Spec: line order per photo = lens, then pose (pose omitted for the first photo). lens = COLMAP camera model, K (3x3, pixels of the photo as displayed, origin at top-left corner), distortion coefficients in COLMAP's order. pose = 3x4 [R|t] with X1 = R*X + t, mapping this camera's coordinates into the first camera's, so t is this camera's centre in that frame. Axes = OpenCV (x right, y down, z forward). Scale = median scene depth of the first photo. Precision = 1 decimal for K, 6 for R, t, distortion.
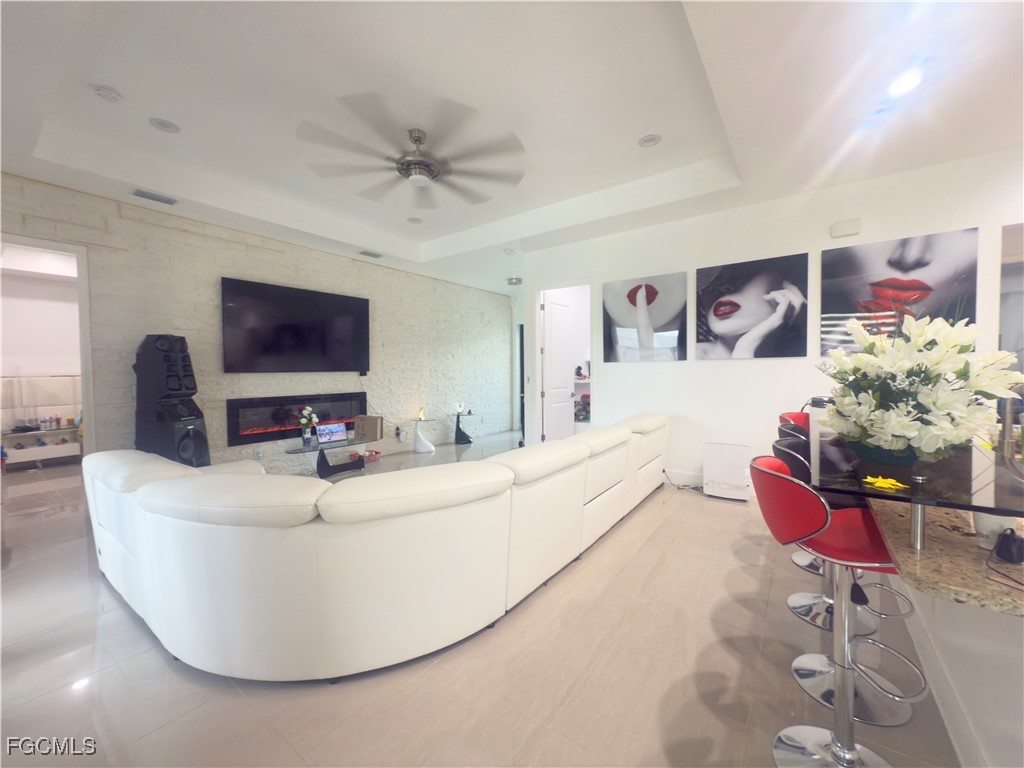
lens RADIAL K [[404.8, 0, 510.5], [0, 404.8, 383.0], [0, 0, 1]] dist [-0.003420, 0.001787]
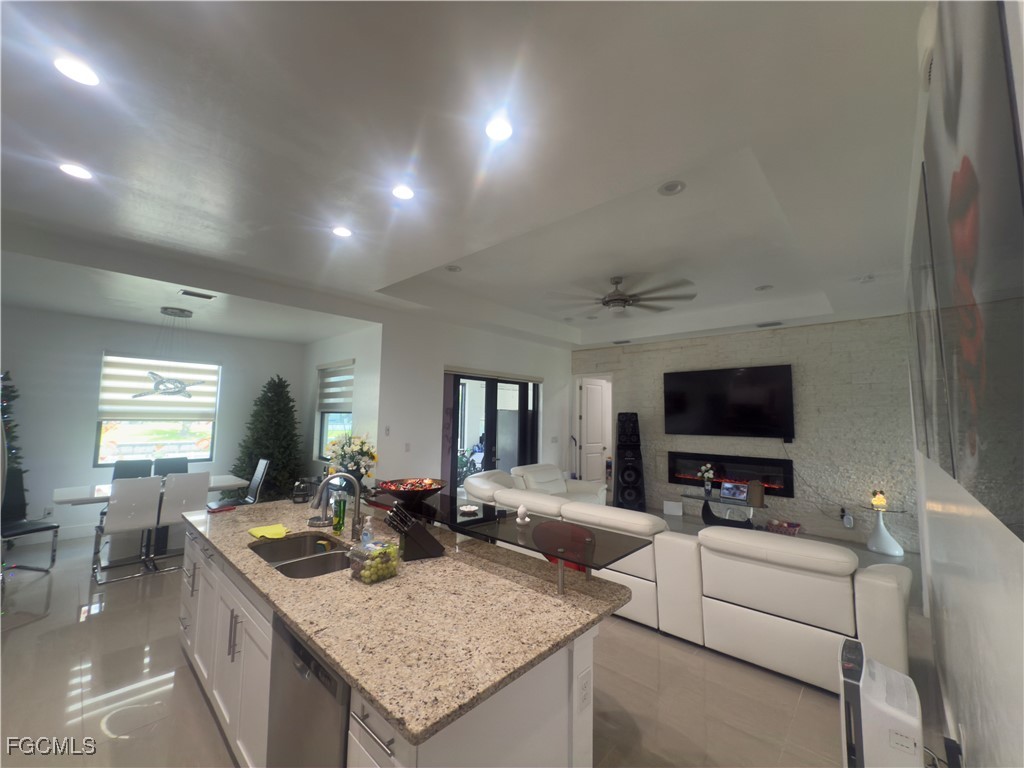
lens RADIAL K [[404.8, 0, 513.6], [0, 404.8, 382.8], [0, 0, 1]] dist [-0.003420, 0.001787]
pose [[-0.124986, -0.073959, -0.989398, 0.881118], [-0.043145, 0.996680, -0.069053, -0.083826], [0.991220, 0.034056, -0.127762, 0.583372]]
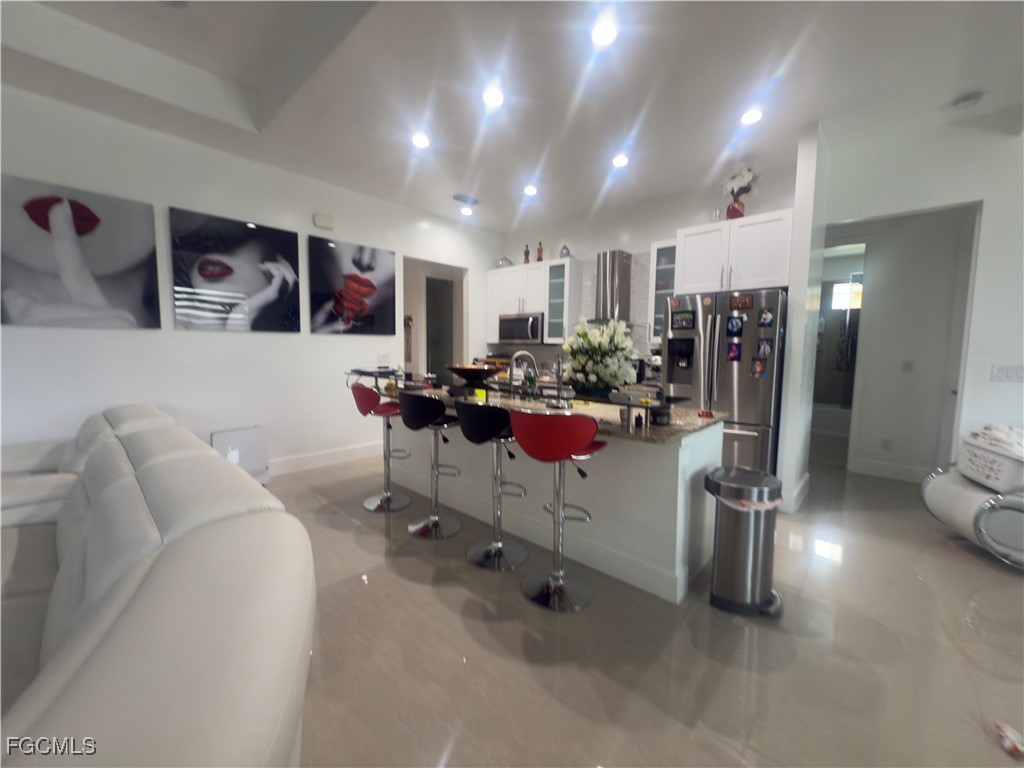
lens RADIAL K [[404.8, 0, 514.3], [0, 404.8, 383.2], [0, 0, 1]] dist [-0.003420, 0.001787]
pose [[0.117077, -0.074588, 0.990318, -0.216445], [0.016438, 0.997185, 0.073162, -0.000679], [-0.992987, 0.007713, 0.117973, 0.262253]]
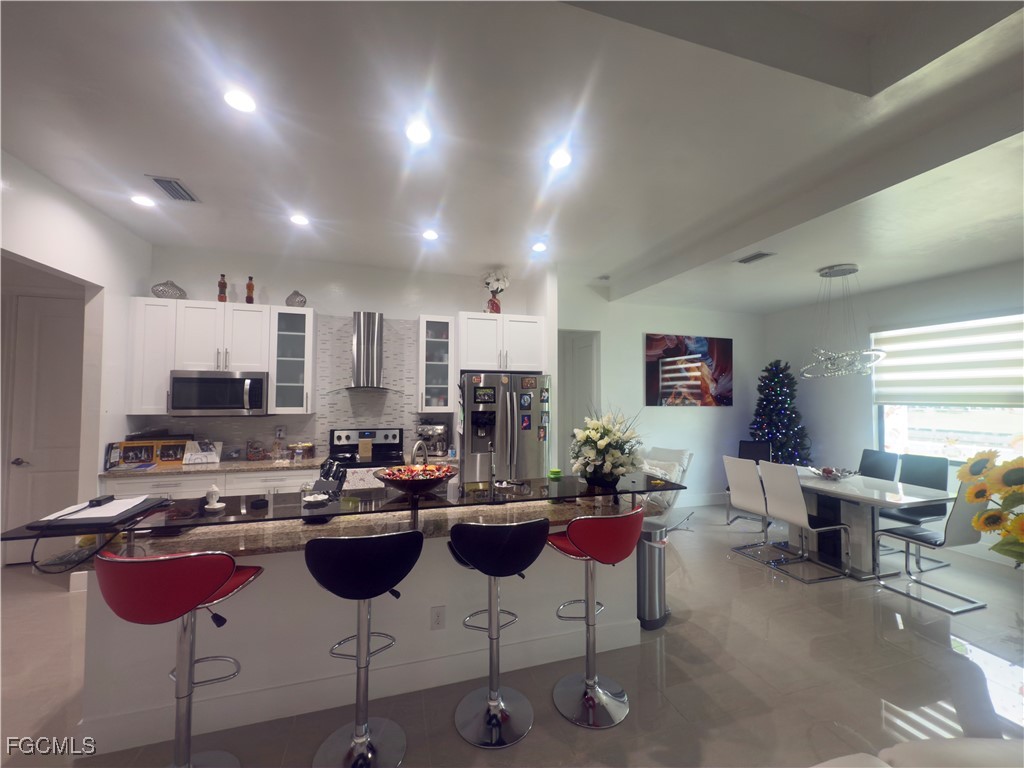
lens RADIAL K [[404.8, 0, 510.9], [0, 404.8, 384.6], [0, 0, 1]] dist [-0.003420, 0.001787]
pose [[-0.797498, 0.027868, 0.602677, 0.026856], [0.024054, 0.999607, -0.014393, -0.064844], [-0.602842, 0.003018, -0.797855, 0.669715]]
